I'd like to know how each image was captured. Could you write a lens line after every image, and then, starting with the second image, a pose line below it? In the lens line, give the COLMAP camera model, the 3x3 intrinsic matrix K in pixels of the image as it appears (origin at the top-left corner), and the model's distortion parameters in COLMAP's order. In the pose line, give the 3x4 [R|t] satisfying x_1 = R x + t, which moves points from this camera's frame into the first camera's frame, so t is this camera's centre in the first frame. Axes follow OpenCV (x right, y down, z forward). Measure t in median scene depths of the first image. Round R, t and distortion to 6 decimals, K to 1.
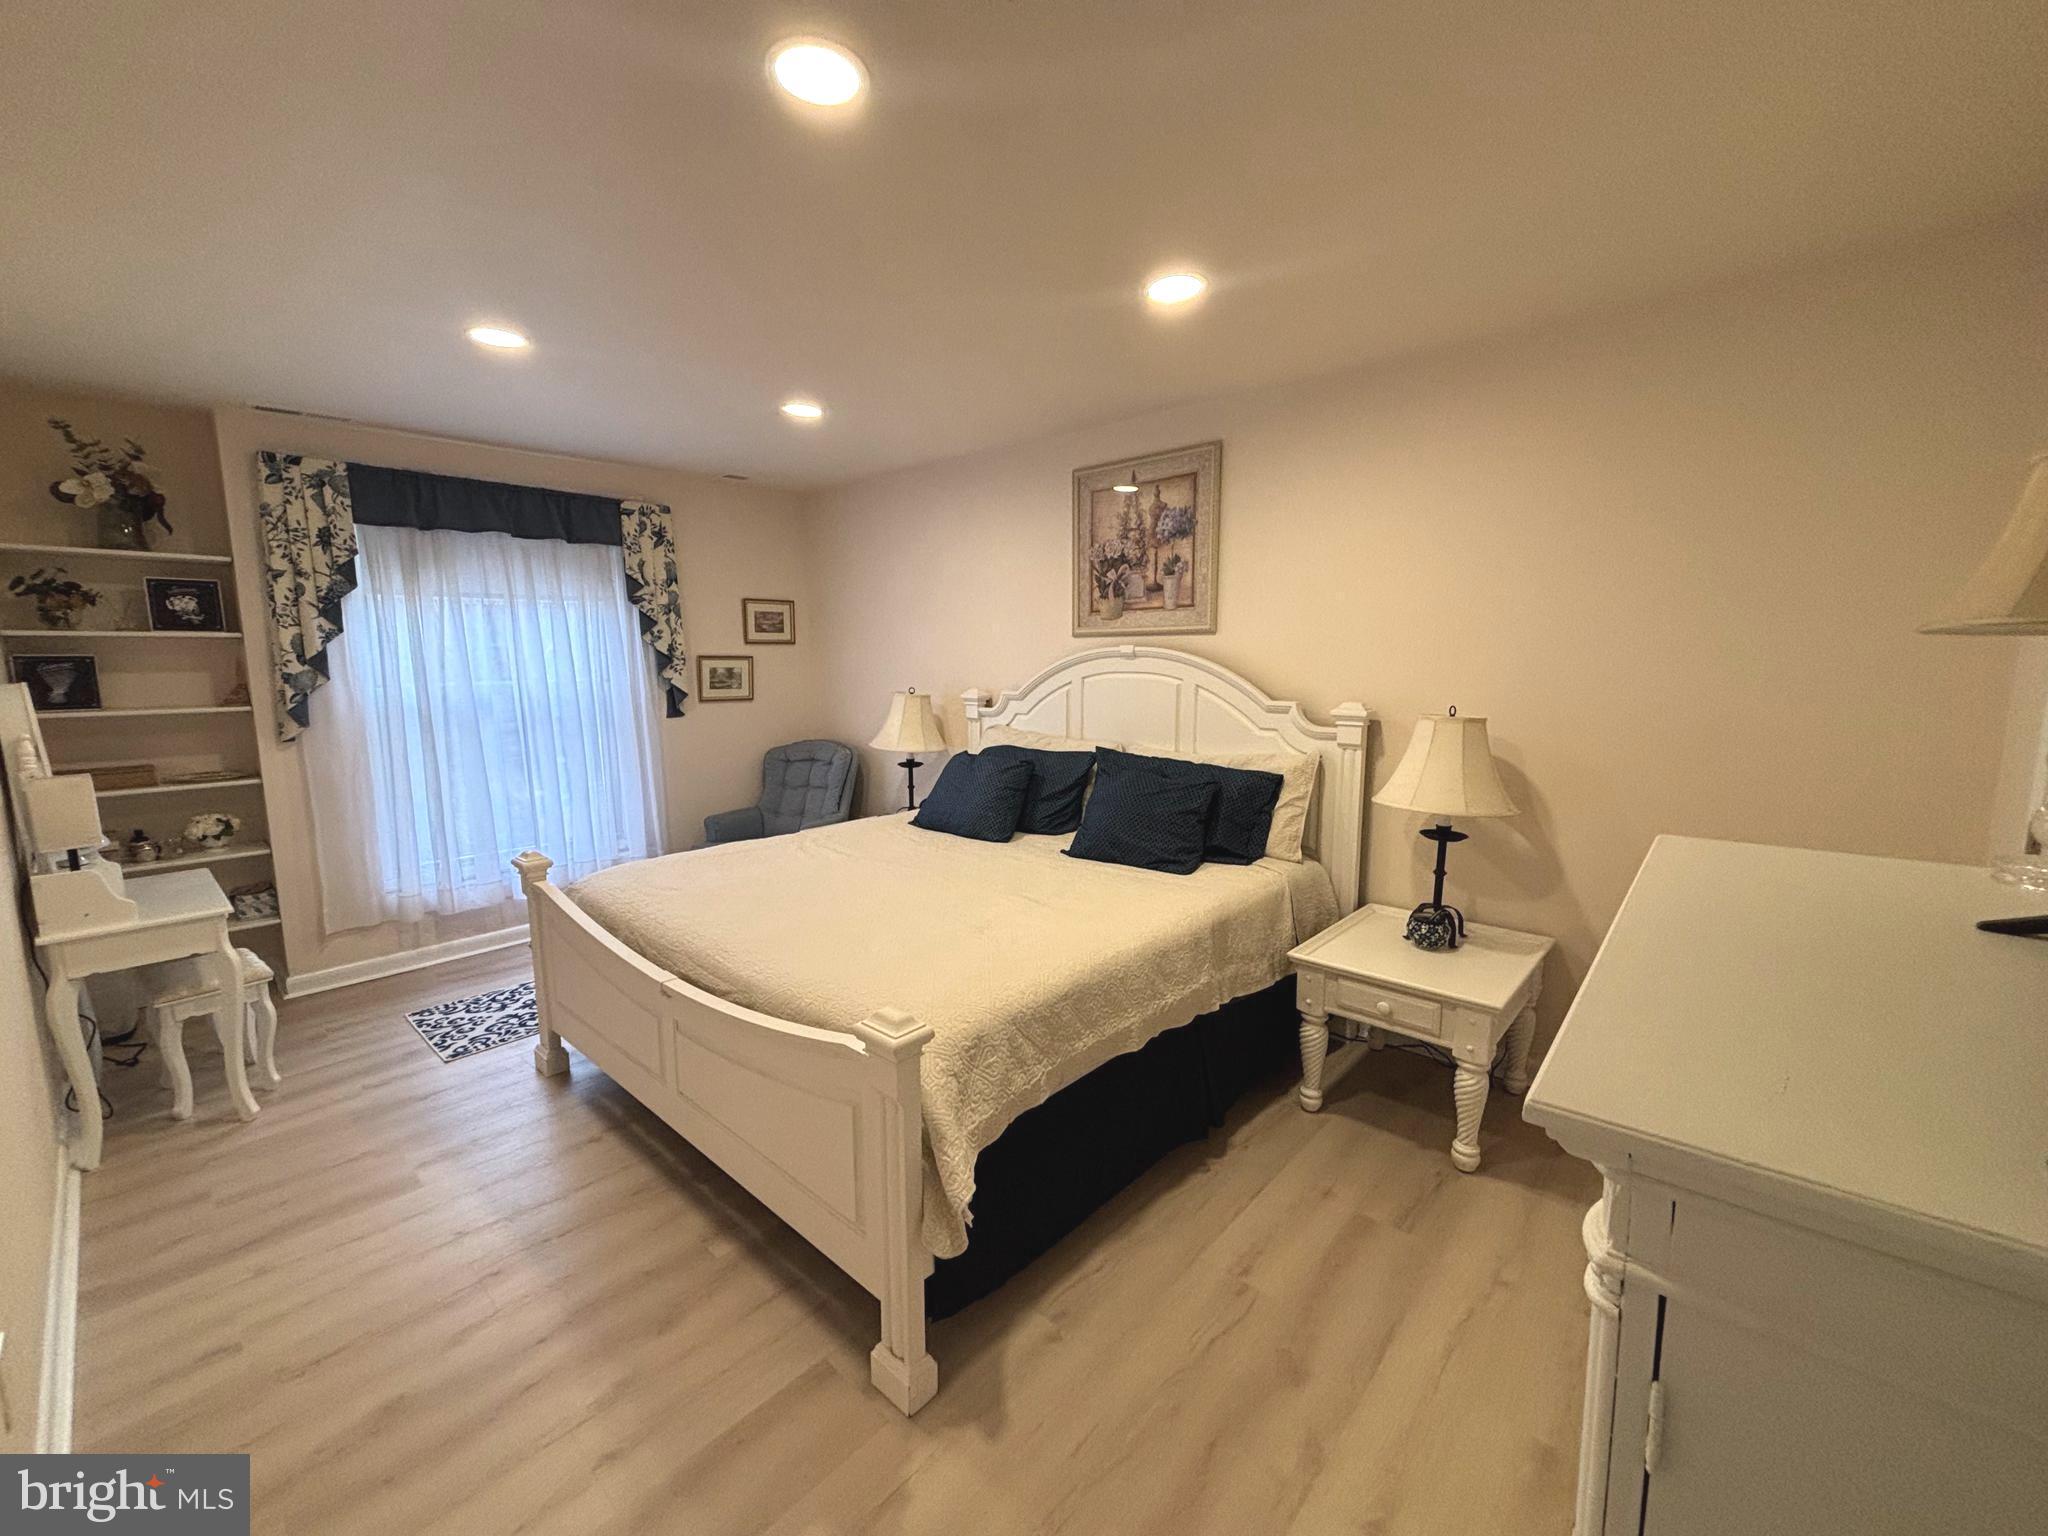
lens RADIAL K [[825.7, 0, 1023.0], [0, 825.7, 760.3], [0, 0, 1]] dist [-0.000192, 0.000206]
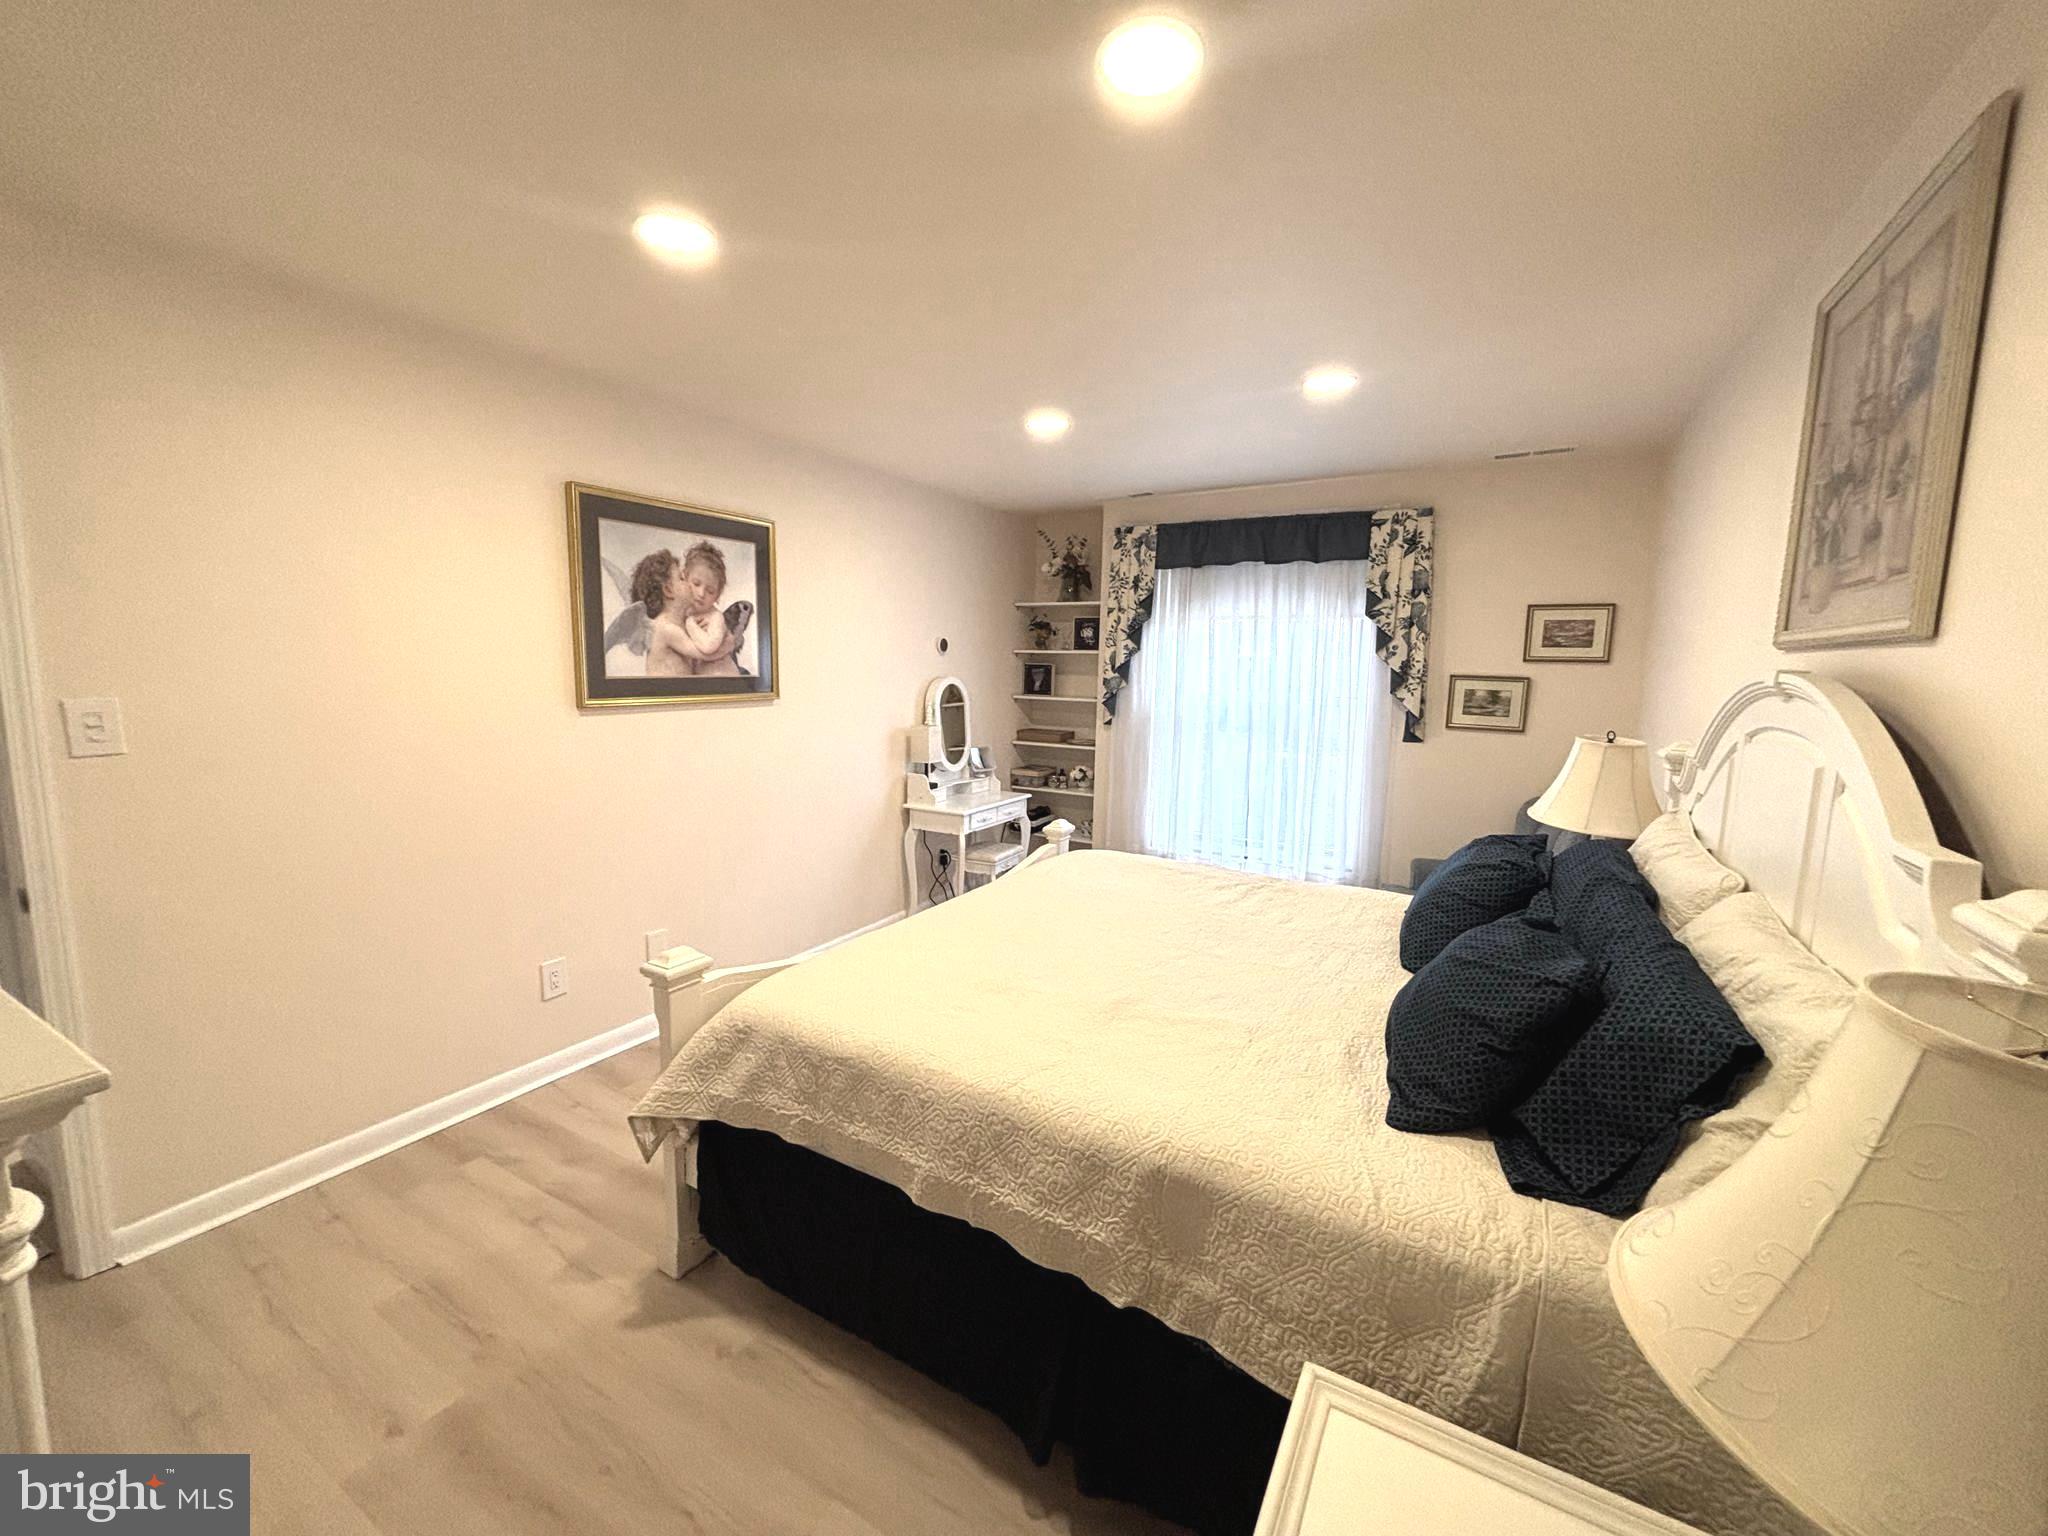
lens RADIAL K [[825.7, 0, 1028.4], [0, 825.7, 769.0], [0, 0, 1]] dist [-0.000192, 0.000206]
pose [[0.207465, 0.134410, -0.968965, 0.439057], [-0.144670, 0.983840, 0.105498, -0.068342], [0.967486, 0.118293, 0.223557, 0.468039]]
